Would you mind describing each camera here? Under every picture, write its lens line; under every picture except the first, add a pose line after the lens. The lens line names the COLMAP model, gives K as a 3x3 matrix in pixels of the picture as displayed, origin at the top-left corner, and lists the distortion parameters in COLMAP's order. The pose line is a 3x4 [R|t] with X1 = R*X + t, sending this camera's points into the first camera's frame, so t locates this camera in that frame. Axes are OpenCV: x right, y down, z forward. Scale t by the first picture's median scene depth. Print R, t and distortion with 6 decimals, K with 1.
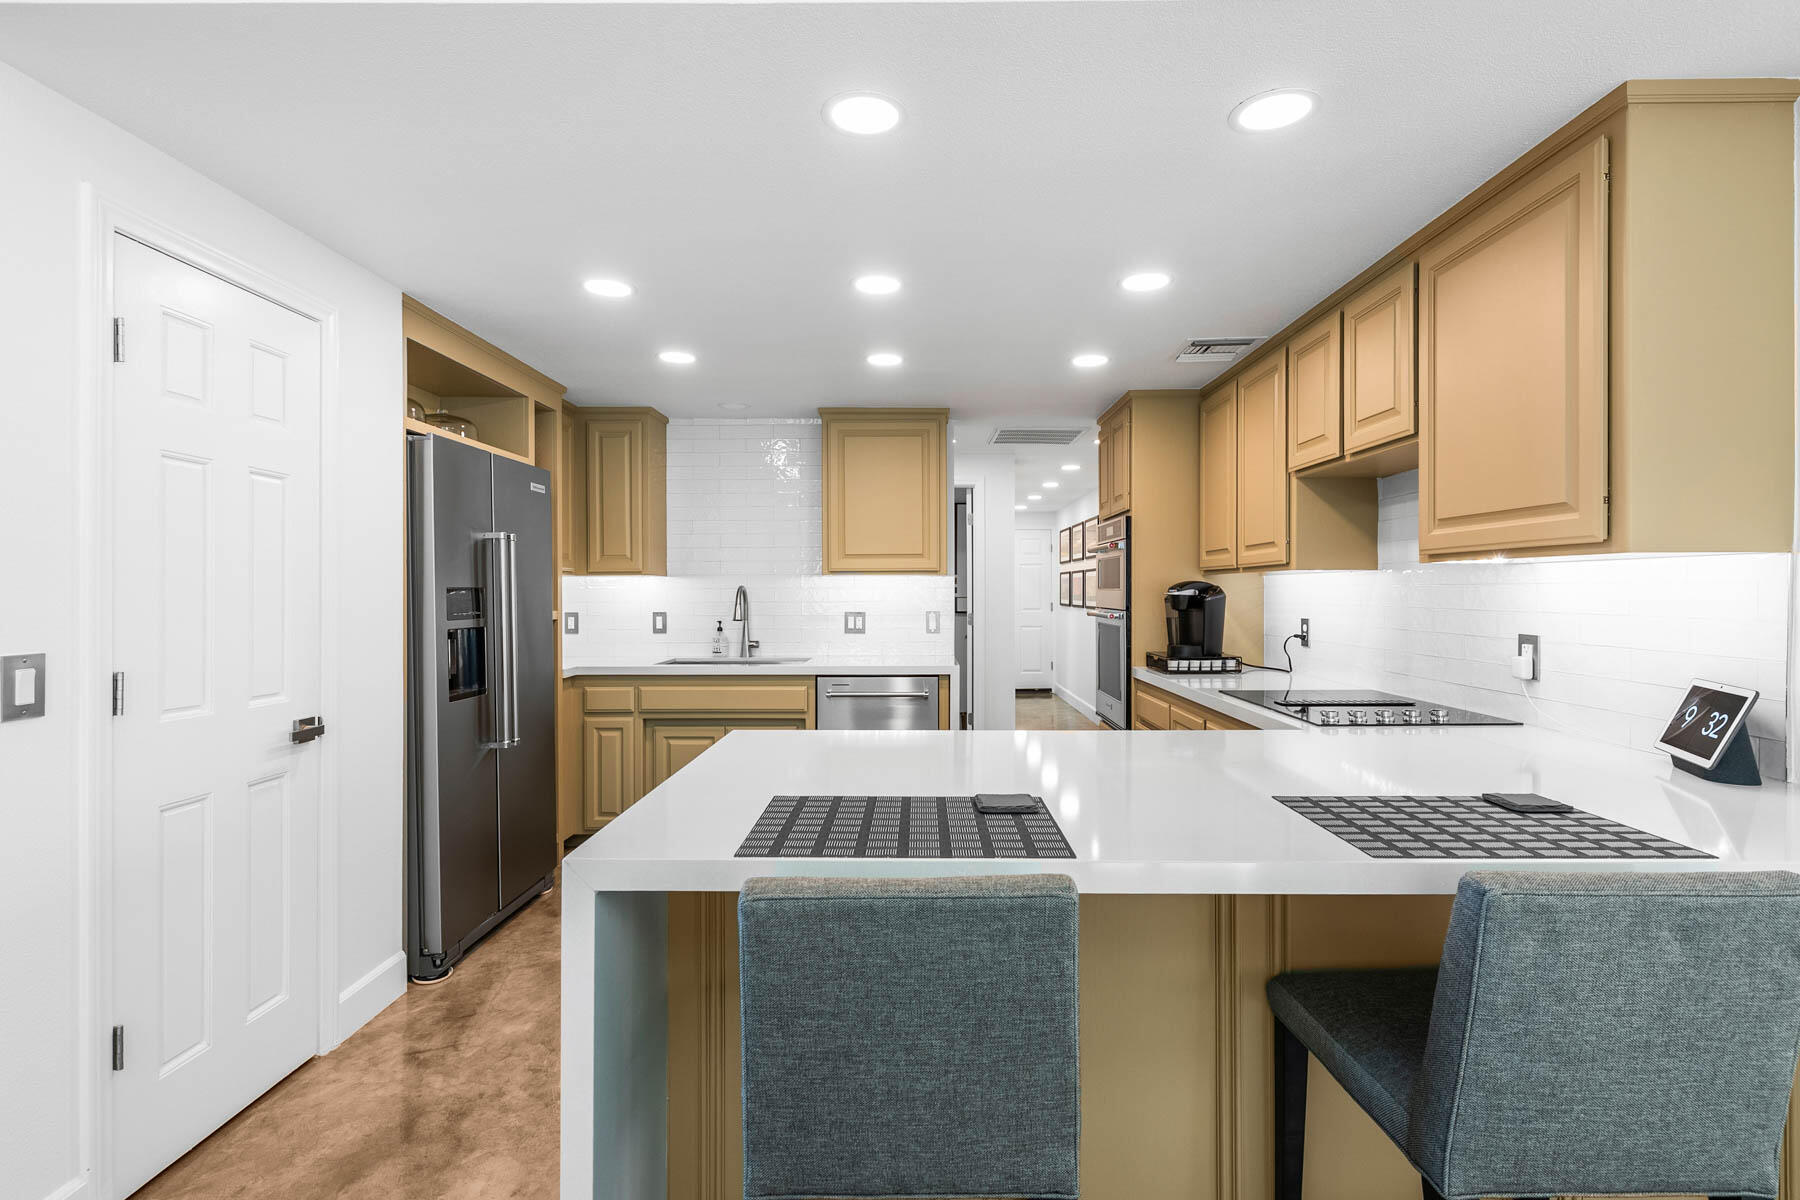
lens RADIAL K [[896.1, 0, 906.5], [0, 896.1, 599.8], [0, 0, 1]] dist [-0.002647, 0.000234]
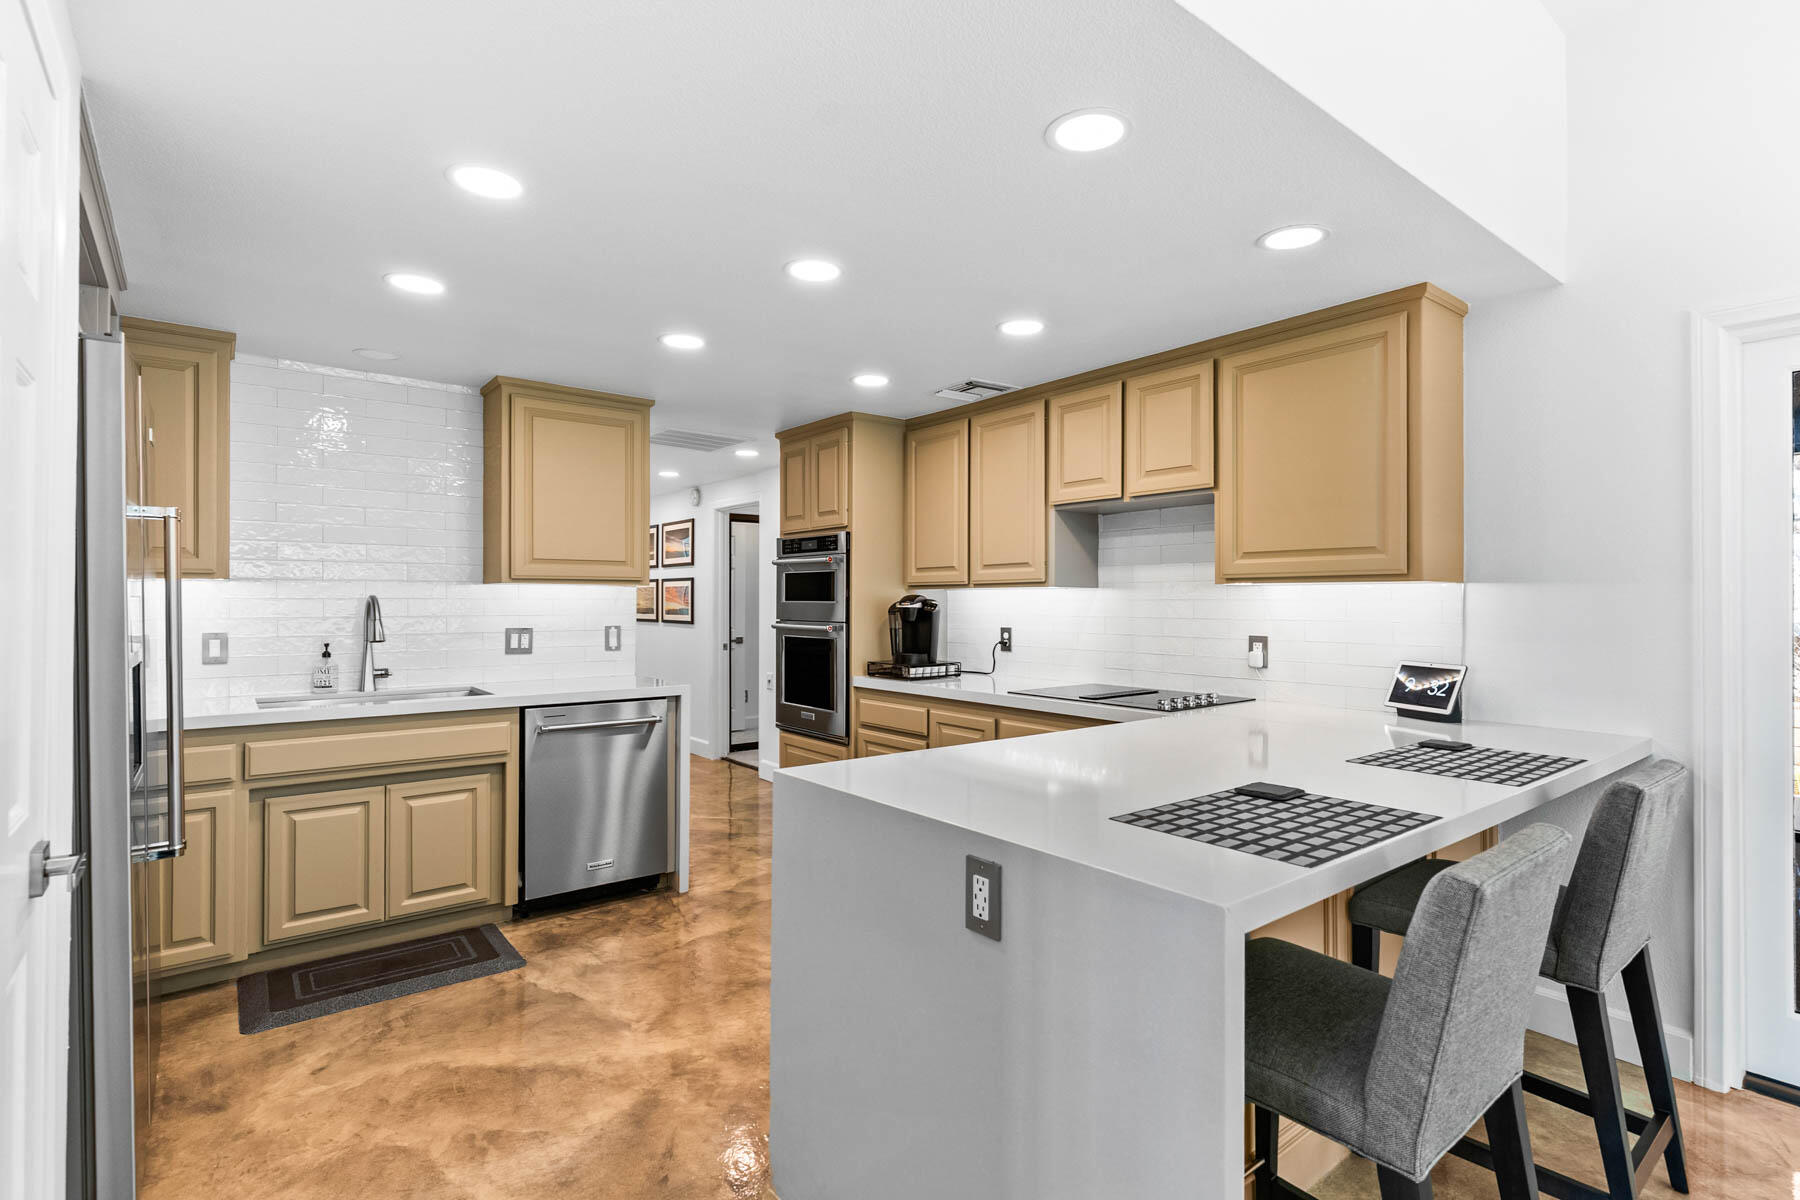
lens RADIAL K [[896.1, 0, 899.5], [0, 896.1, 604.1], [0, 0, 1]] dist [-0.002647, 0.000234]
pose [[0.760507, 0.002253, 0.649326, -0.391278], [0.003473, 0.999966, -0.007538, -0.001465], [-0.649320, 0.007987, 0.760473, 0.172259]]
